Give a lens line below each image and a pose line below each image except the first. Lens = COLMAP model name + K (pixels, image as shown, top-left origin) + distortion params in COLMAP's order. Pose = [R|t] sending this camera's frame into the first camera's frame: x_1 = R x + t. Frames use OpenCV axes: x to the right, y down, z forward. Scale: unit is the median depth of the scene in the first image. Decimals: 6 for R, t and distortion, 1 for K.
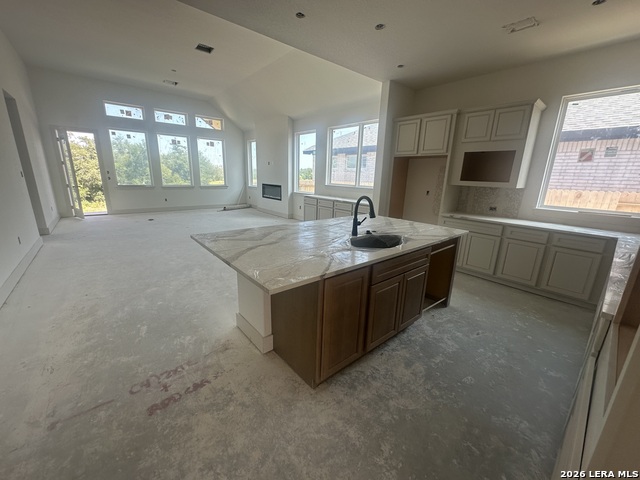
lens RADIAL K [[256.7, 0, 320.0], [0, 256.7, 240.0], [0, 0, 1]] dist [-0.002742, -0.000027]
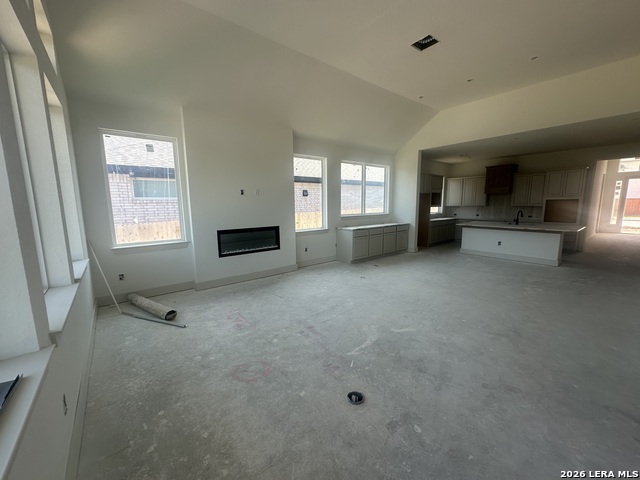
lens RADIAL K [[256.7, 0, 320.0], [0, 256.7, 240.0], [0, 0, 1]] dist [-0.002742, -0.000027]
pose [[0.025500, -0.169274, 0.985239, -1.630801], [0.263727, 0.951784, 0.156700, -0.520848], [-0.964260, 0.255838, 0.068913, 1.770612]]
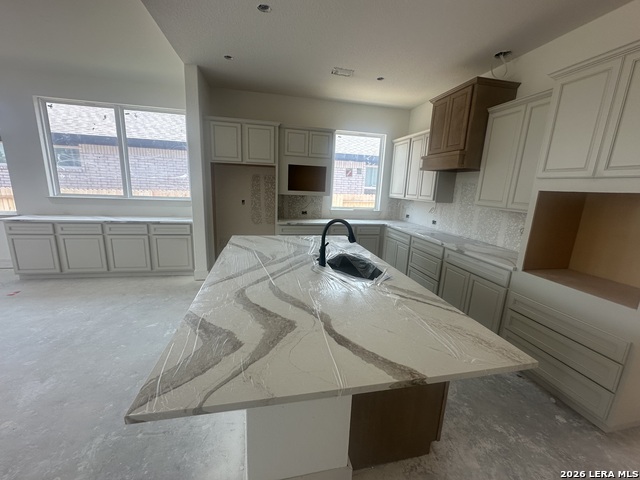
lens RADIAL K [[256.7, 0, 320.0], [0, 256.7, 240.0], [0, 0, 1]] dist [-0.002742, -0.000027]
pose [[0.475259, -0.193831, 0.858230, -0.345860], [0.192879, 0.974657, 0.113316, -0.119710], [-0.858444, 0.111680, 0.500601, 0.353387]]
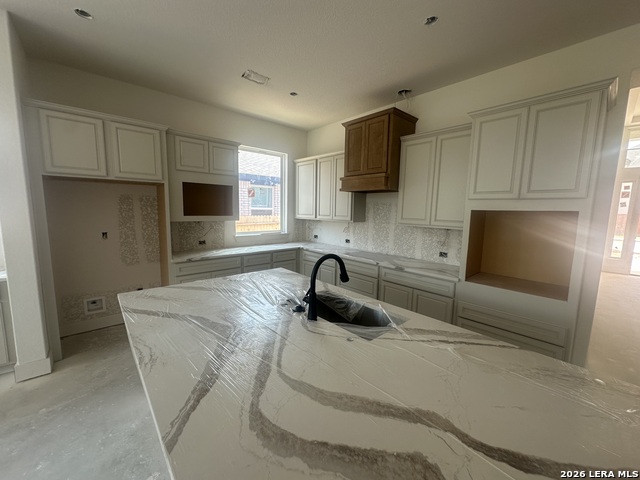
lens RADIAL K [[256.7, 0, 320.0], [0, 256.7, 240.0], [0, 0, 1]] dist [-0.002742, -0.000027]
pose [[-0.021082, -0.151617, 0.988214, -0.267759], [0.230414, 0.961089, 0.152371, -0.175996], [-0.972864, 0.230911, 0.014673, 0.565434]]
